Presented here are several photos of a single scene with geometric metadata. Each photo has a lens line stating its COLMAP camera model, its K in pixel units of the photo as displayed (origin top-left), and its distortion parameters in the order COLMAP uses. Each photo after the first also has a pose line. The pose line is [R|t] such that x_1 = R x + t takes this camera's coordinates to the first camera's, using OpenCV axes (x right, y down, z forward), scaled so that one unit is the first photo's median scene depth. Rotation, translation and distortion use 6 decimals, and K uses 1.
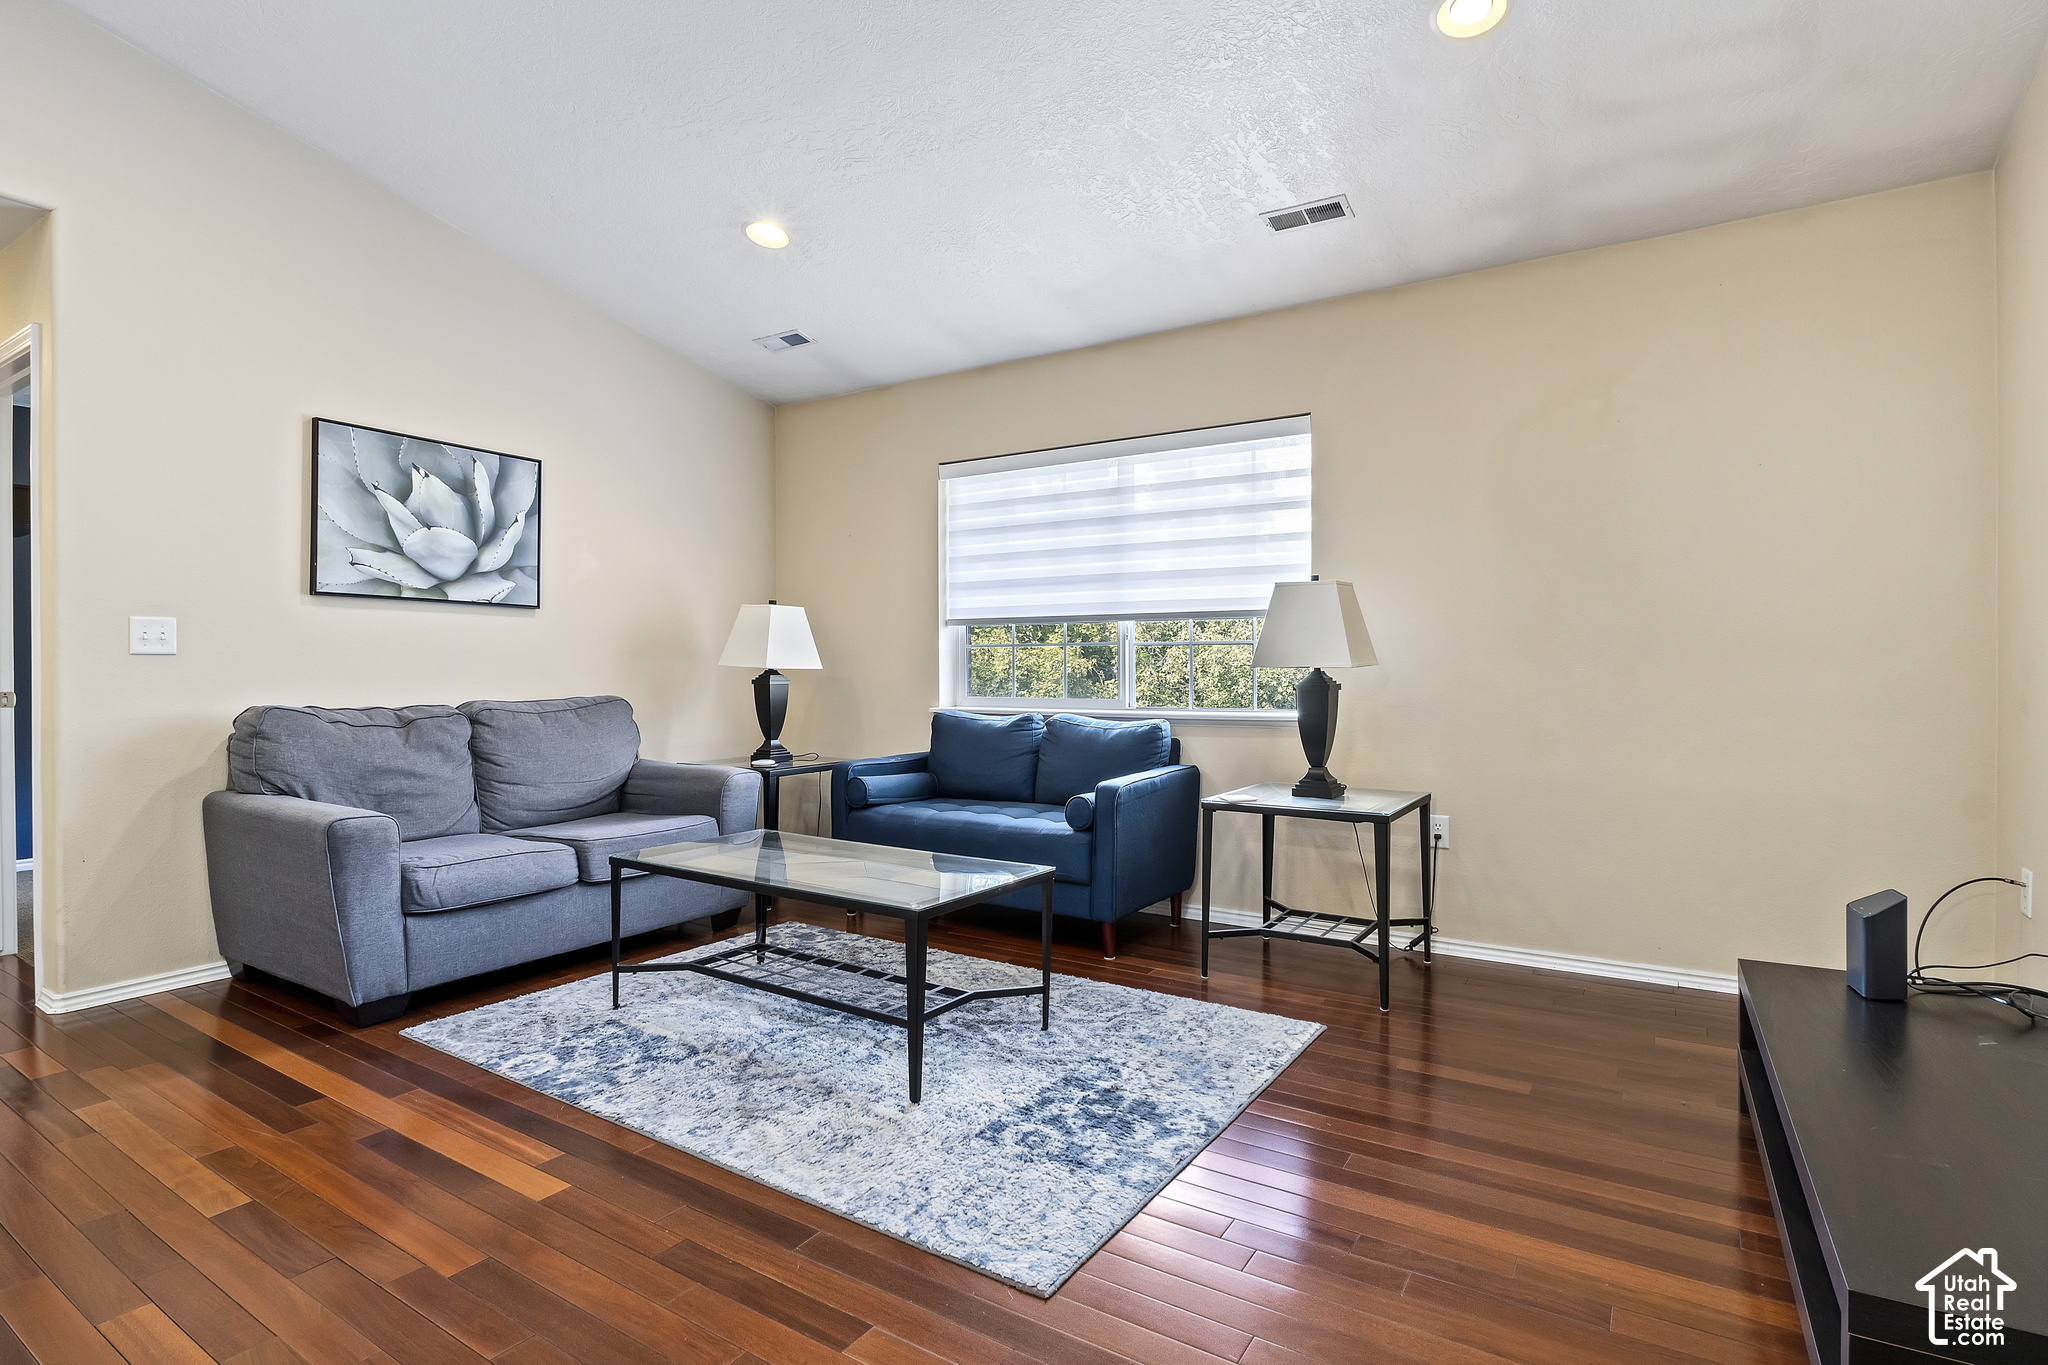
lens RADIAL K [[990.4, 0, 1025.0], [0, 990.4, 671.9], [0, 0, 1]] dist [0.000179, 0.000070]
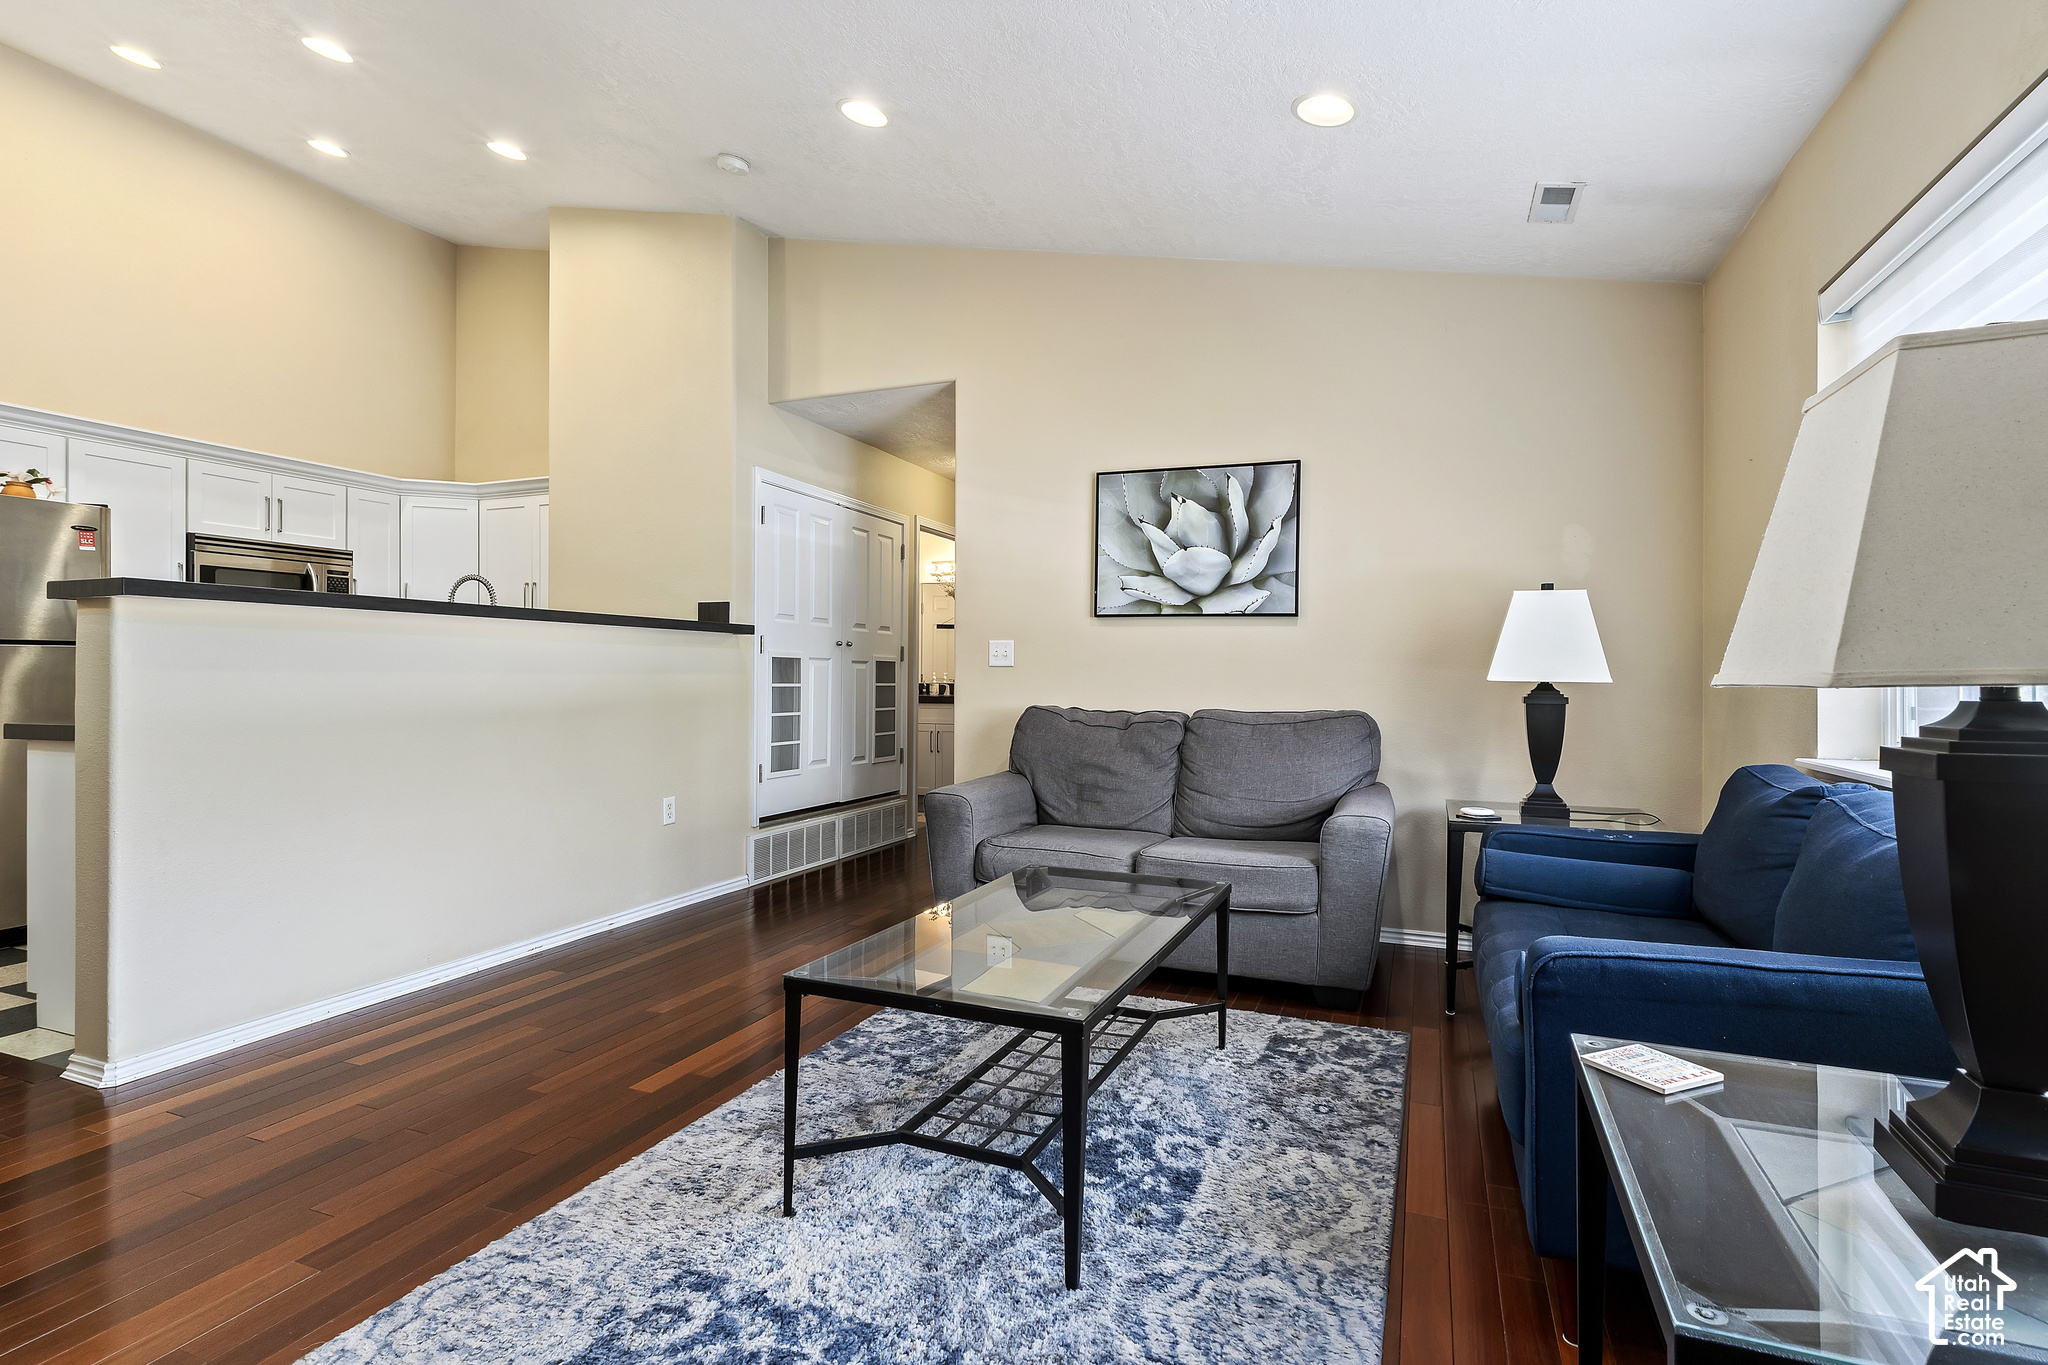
lens RADIAL K [[990.4, 0, 1031.8], [0, 990.4, 680.0], [0, 0, 1]] dist [0.000179, 0.000070]
pose [[0.199534, 0.008257, -0.979856, 0.440093], [-0.010266, 0.999927, 0.006335, -0.006609], [0.979837, 0.008796, 0.199604, 0.627395]]
